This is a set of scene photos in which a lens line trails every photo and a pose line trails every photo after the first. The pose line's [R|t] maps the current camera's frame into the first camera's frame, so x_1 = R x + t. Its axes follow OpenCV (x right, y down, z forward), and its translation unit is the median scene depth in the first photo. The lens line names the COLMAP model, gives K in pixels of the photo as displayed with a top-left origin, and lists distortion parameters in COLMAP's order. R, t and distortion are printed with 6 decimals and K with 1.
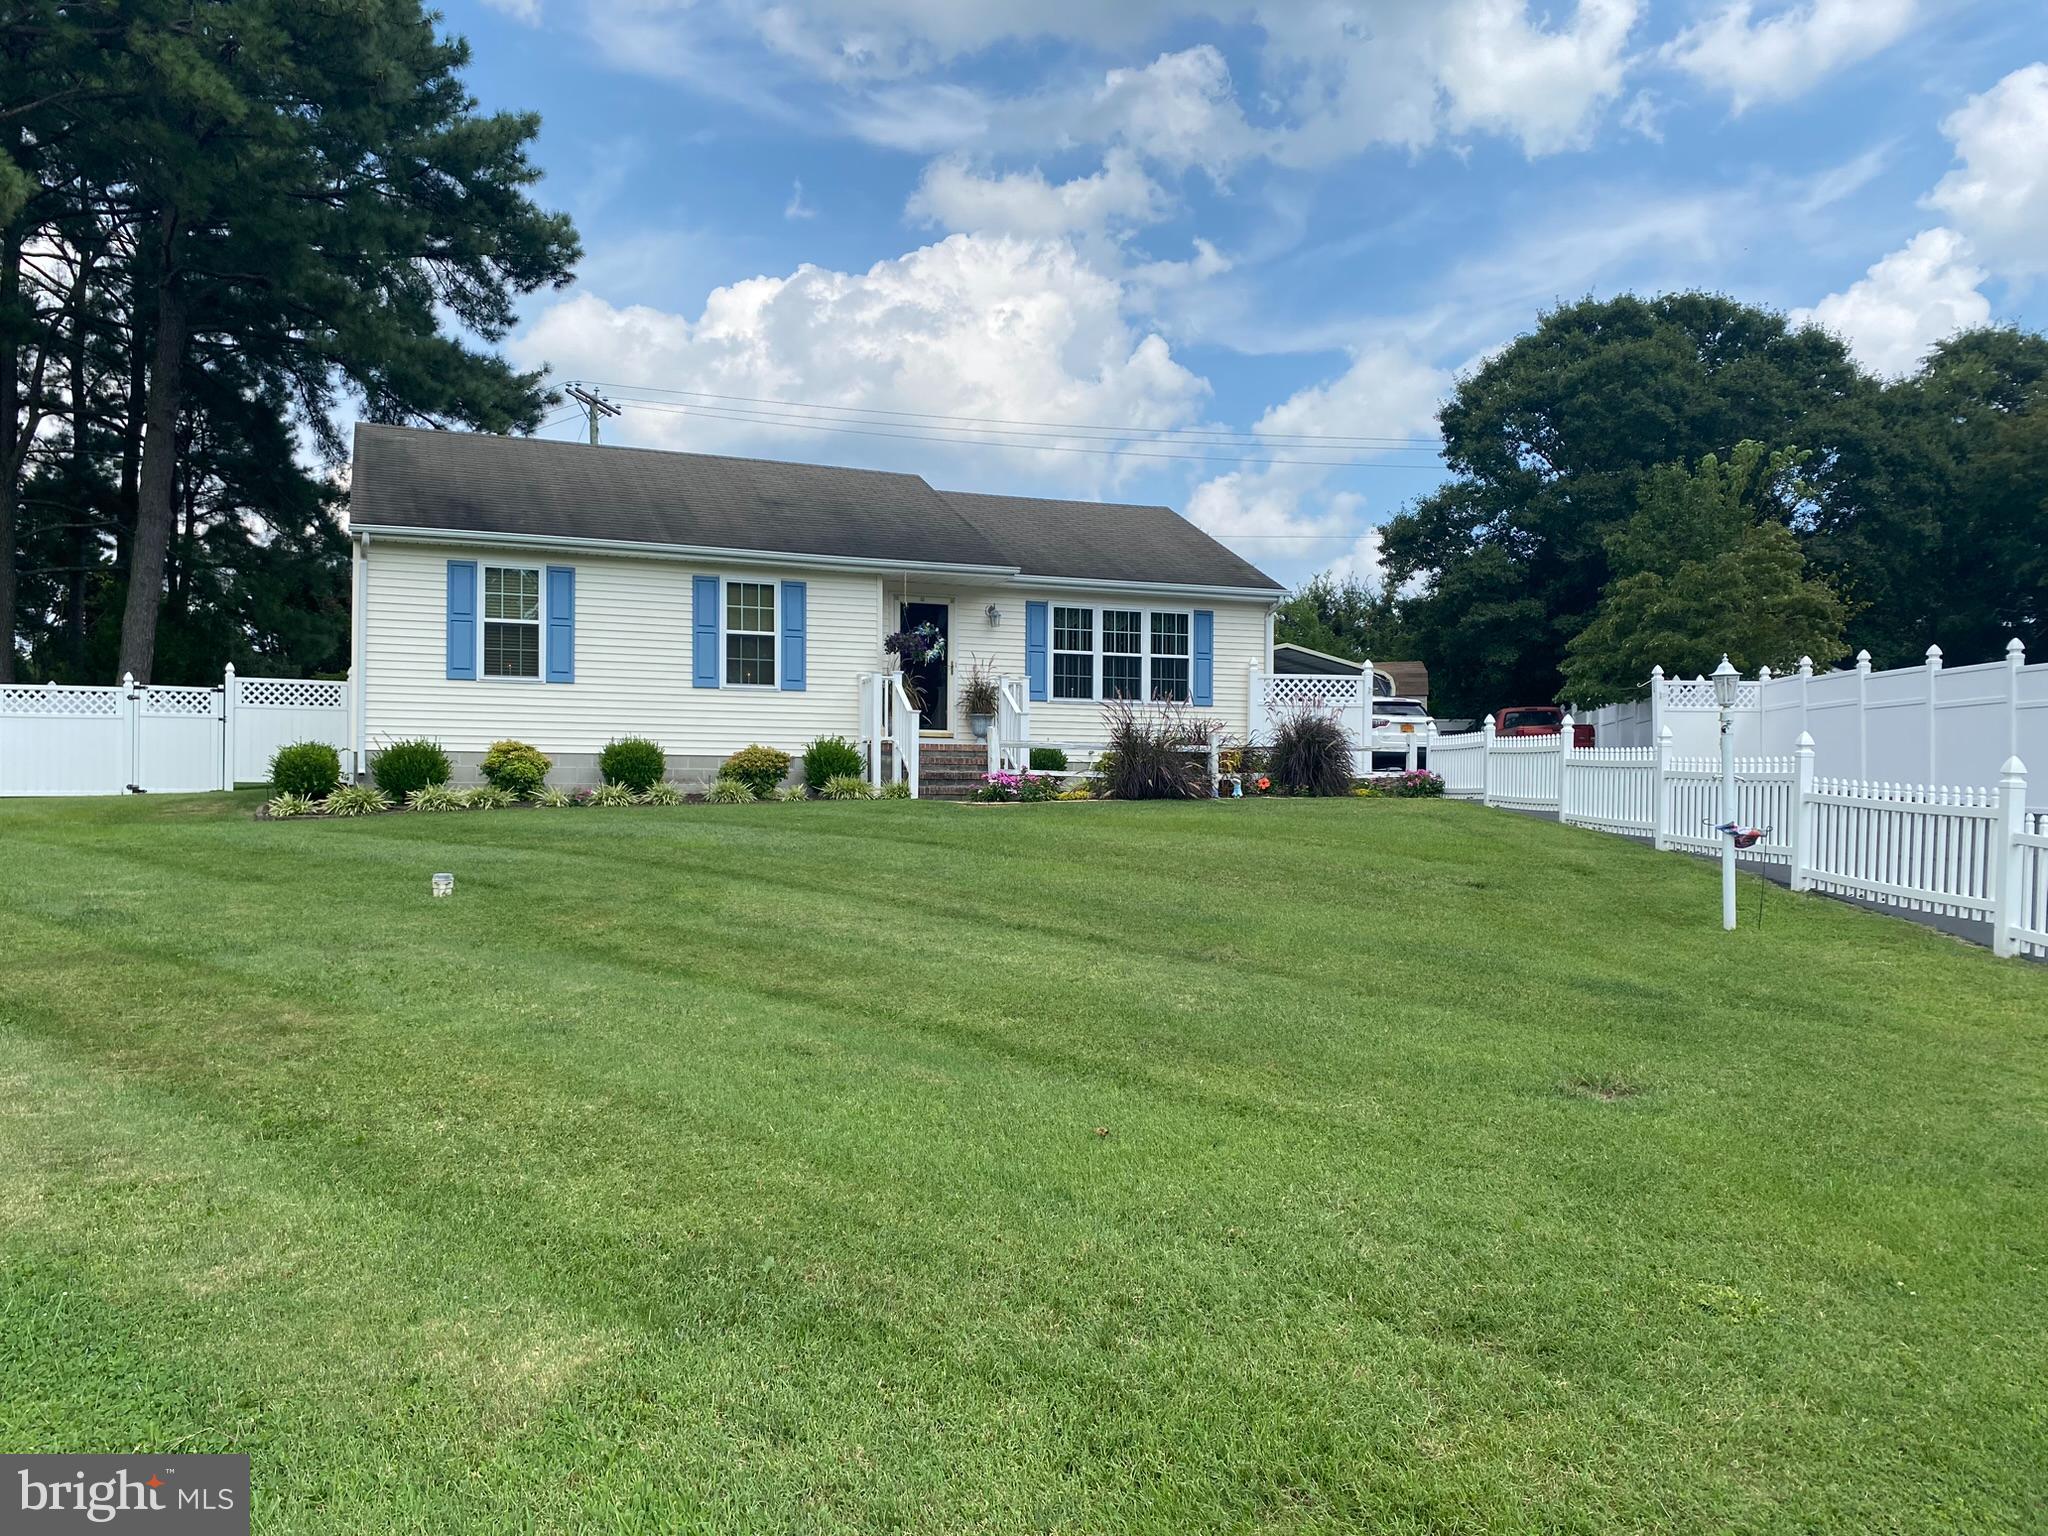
lens RADIAL K [[1571.8, 0, 1024.0], [0, 1571.8, 768.0], [0, 0, 1]] dist [0.067765, -0.177132]
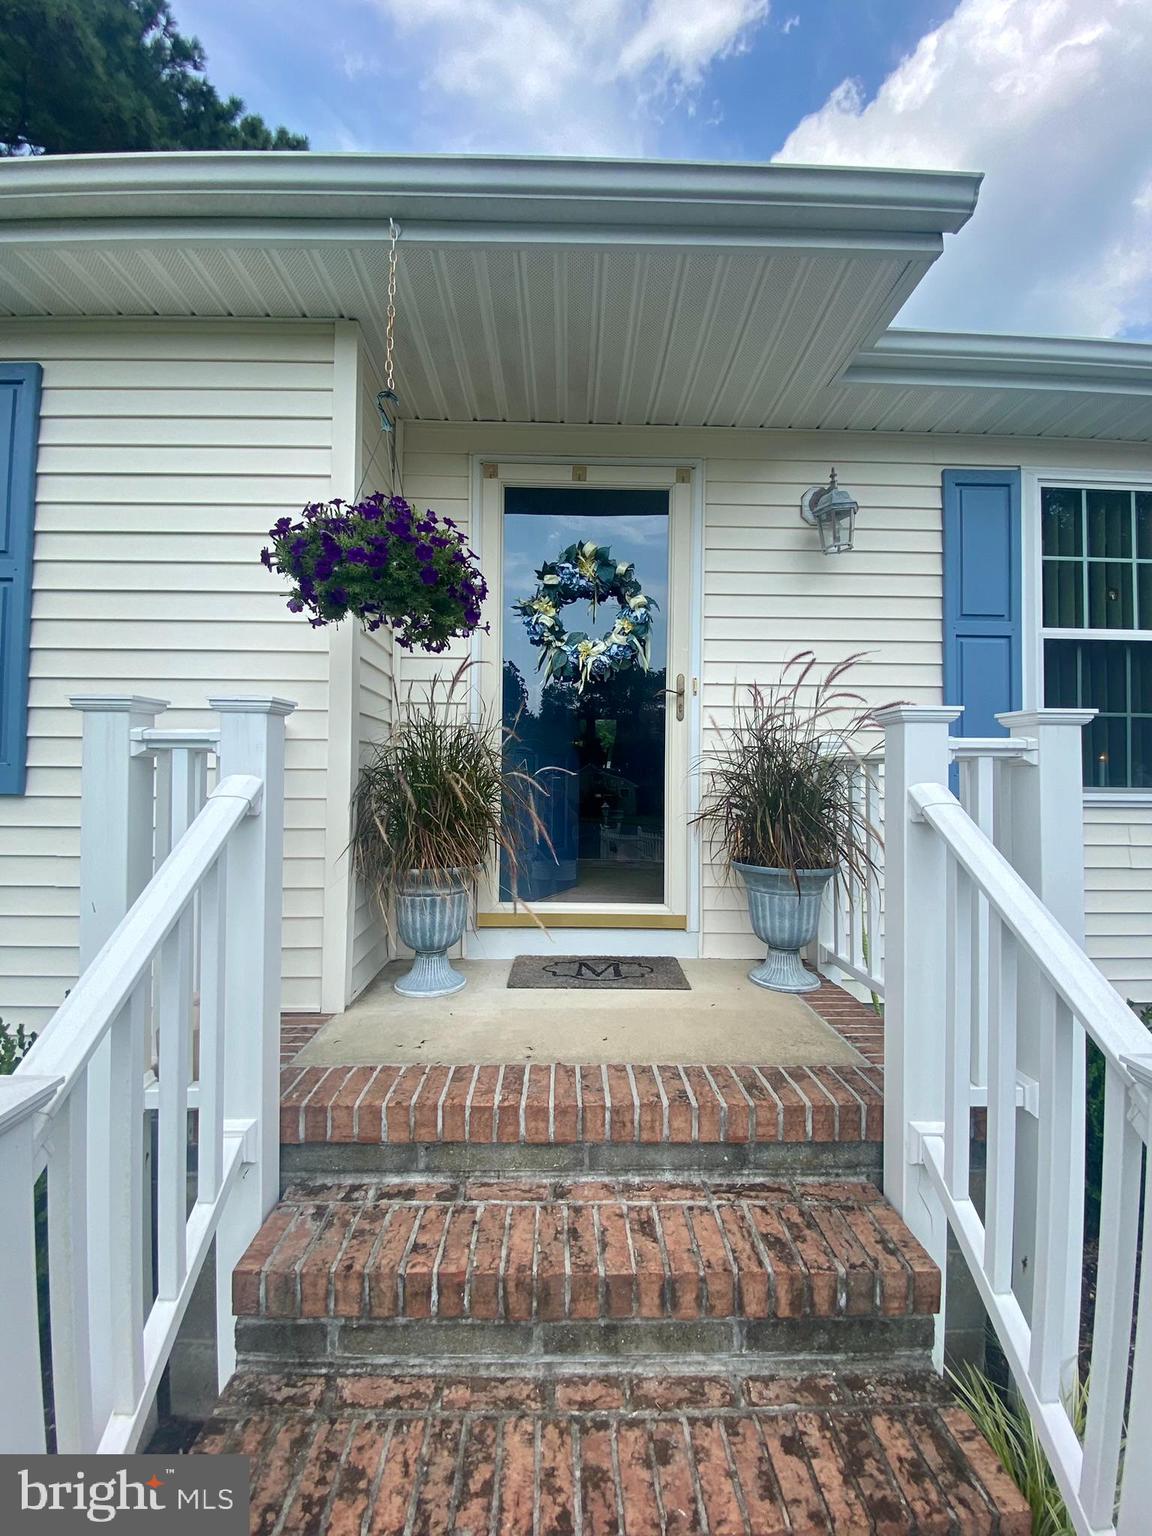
lens RADIAL K [[629.2, 0, 576.0], [0, 629.2, 768.0], [0, 0, 1]] dist [-0.000817, -0.000061]
pose [[0.937678, -0.009175, -0.347385, -0.022193], [0.000983, 0.999717, -0.023752, -0.045283], [0.347505, 0.021930, 0.937422, 0.842546]]
